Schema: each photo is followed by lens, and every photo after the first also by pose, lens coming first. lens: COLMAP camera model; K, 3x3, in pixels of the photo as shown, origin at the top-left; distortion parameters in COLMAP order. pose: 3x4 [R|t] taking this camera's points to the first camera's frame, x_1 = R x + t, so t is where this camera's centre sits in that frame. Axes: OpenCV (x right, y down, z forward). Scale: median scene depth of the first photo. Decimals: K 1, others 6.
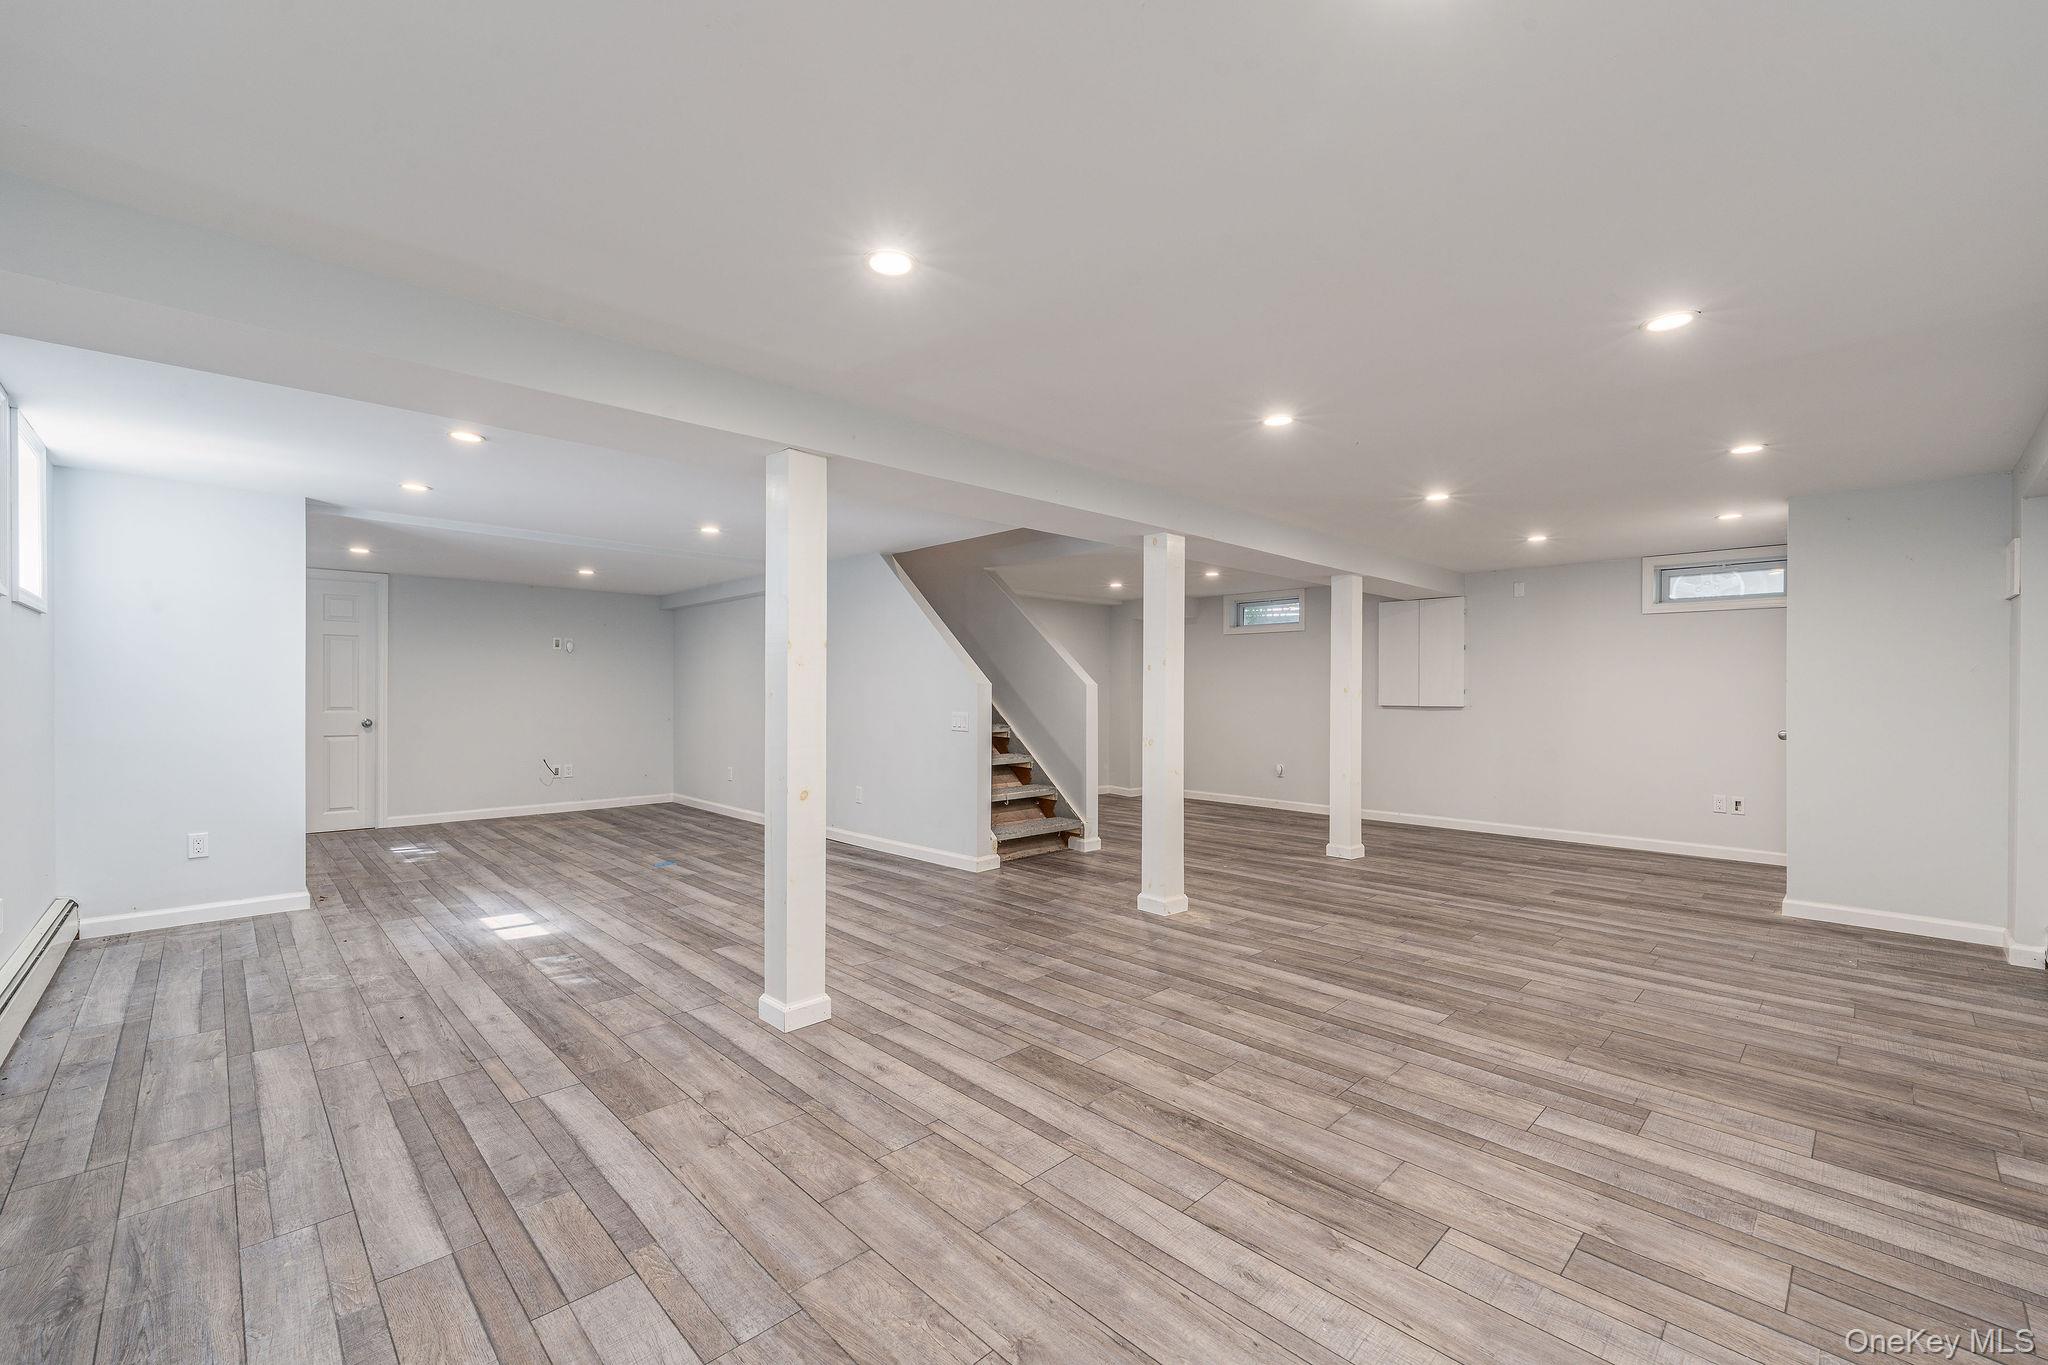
lens RADIAL K [[841.5, 0, 1004.3], [0, 841.5, 689.5], [0, 0, 1]] dist [0.001555, -0.001277]
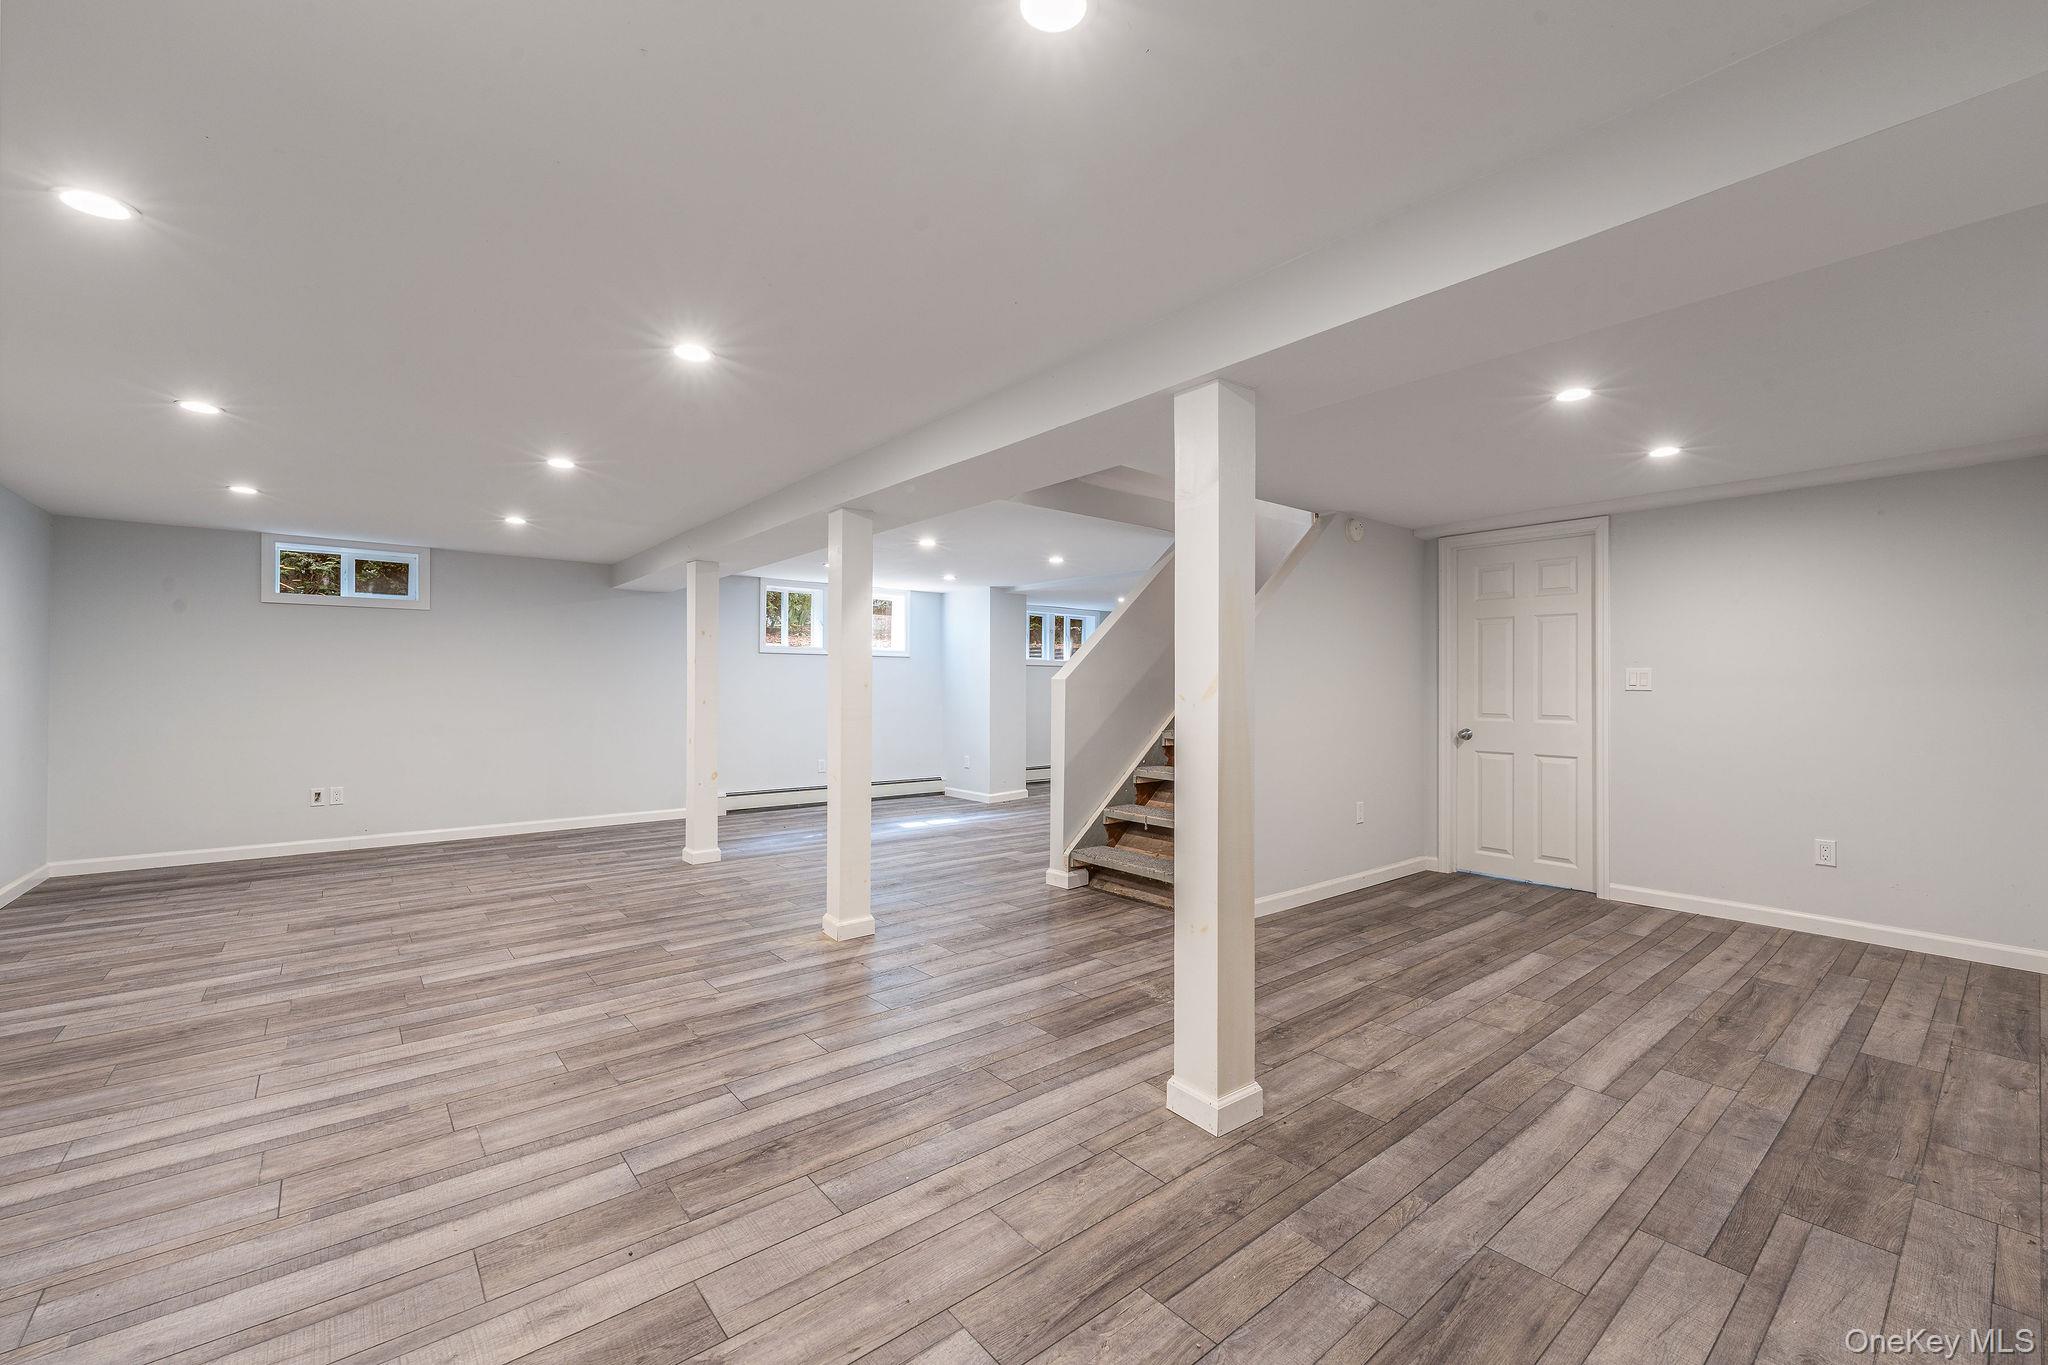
lens RADIAL K [[841.5, 0, 1005.7], [0, 841.5, 683.0], [0, 0, 1]] dist [0.001555, -0.001277]
pose [[-0.080852, -0.012994, -0.996641, 1.330196], [-0.003233, 0.999913, -0.012774, 0.022191], [0.996721, 0.002189, -0.080887, 1.582806]]
